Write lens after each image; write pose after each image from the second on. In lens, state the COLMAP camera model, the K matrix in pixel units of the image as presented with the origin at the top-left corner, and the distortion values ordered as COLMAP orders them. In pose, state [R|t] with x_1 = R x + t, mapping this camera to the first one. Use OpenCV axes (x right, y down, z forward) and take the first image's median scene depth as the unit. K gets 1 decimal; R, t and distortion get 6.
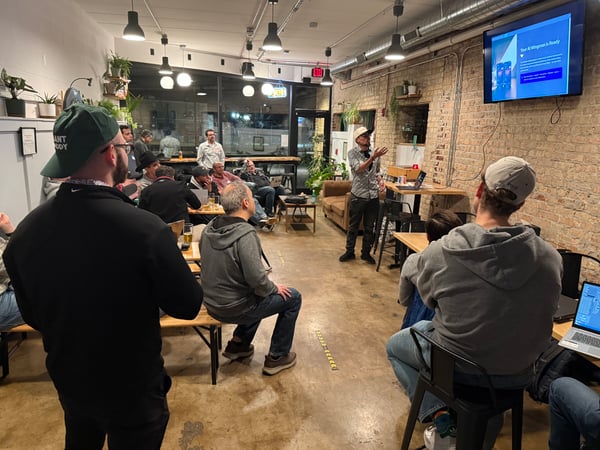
lens RADIAL K [[419.6, 0, 297.5], [0, 419.6, 229.6], [0, 0, 1]] dist [0.066601, -0.087817]
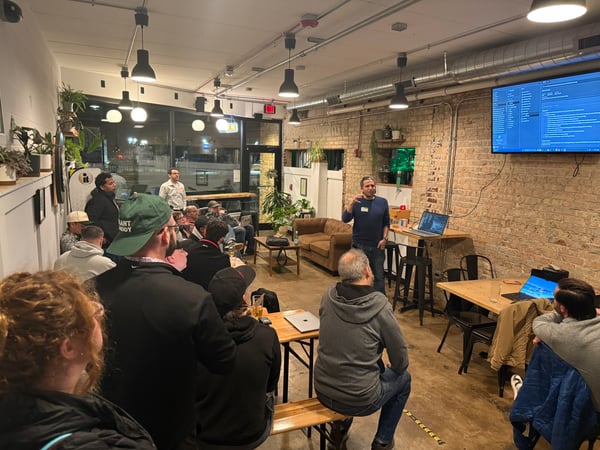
lens RADIAL K [[419.6, 0, 299.9], [0, 419.6, 232.6], [0, 0, 1]] dist [0.066601, -0.087817]
pose [[0.971249, -0.041174, 0.234477, -0.203334], [0.052865, 0.997641, -0.043792, -0.054639], [-0.232121, 0.054929, 0.971135, 0.060905]]
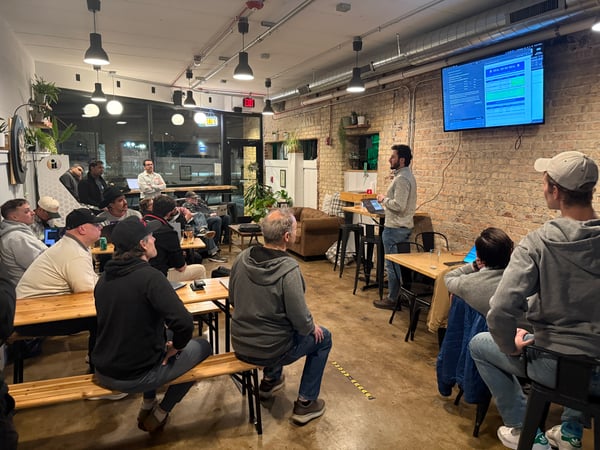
lens RADIAL K [[419.6, 0, 298.5], [0, 419.6, 229.1], [0, 0, 1]] dist [0.066601, -0.087817]
pose [[0.971680, -0.054121, 0.230021, -0.135309], [0.069097, 0.995948, -0.057552, -0.007260], [-0.225974, 0.071816, 0.971482, 0.027525]]
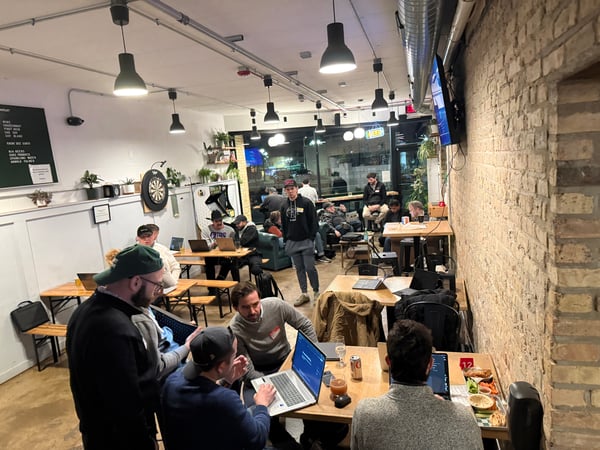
lens RADIAL K [[419.6, 0, 298.5], [0, 419.6, 229.2], [0, 0, 1]] dist [0.066601, -0.087817]
pose [[0.887964, -0.035101, -0.458571, 0.419298], [0.006809, 0.997977, -0.063206, -0.028621], [0.459862, 0.053002, 0.886407, -0.024671]]
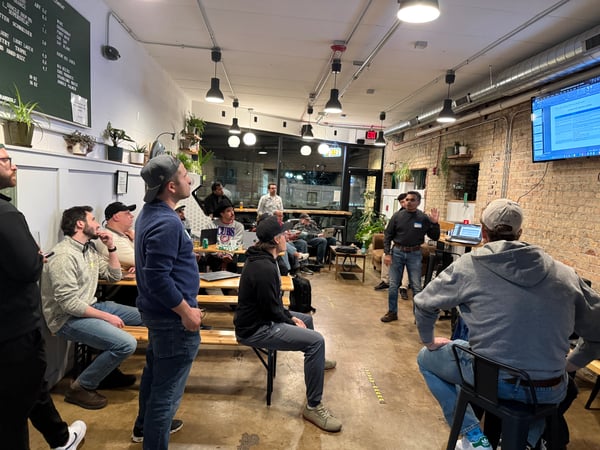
lens RADIAL K [[419.6, 0, 302.4], [0, 419.6, 233.1], [0, 0, 1]] dist [0.066601, -0.087817]
pose [[0.993821, 0.043135, -0.102267, -0.009105], [-0.056067, 0.990296, -0.127162, 0.029277], [0.095790, 0.132110, 0.986596, -0.049230]]
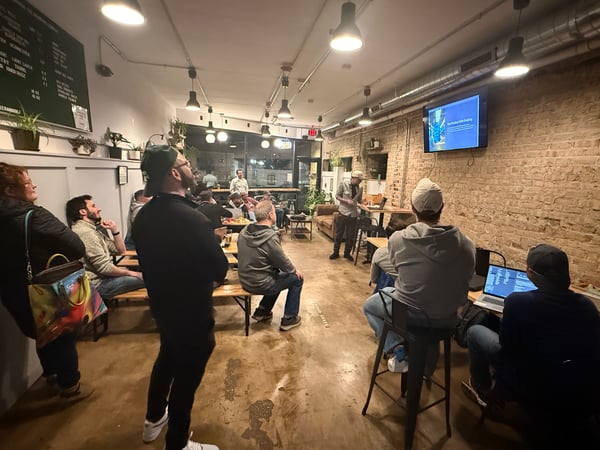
lens RADIAL K [[298.8, 0, 300.0], [0, 298.8, 225.5], [0, 0, 1]] dist [0.003816, -0.000774]
pose [[0.999918, 0.004423, 0.011983, -0.010918], [-0.003760, 0.998492, -0.054772, 0.015223], [-0.012207, 0.054722, 0.998427, -0.032174]]
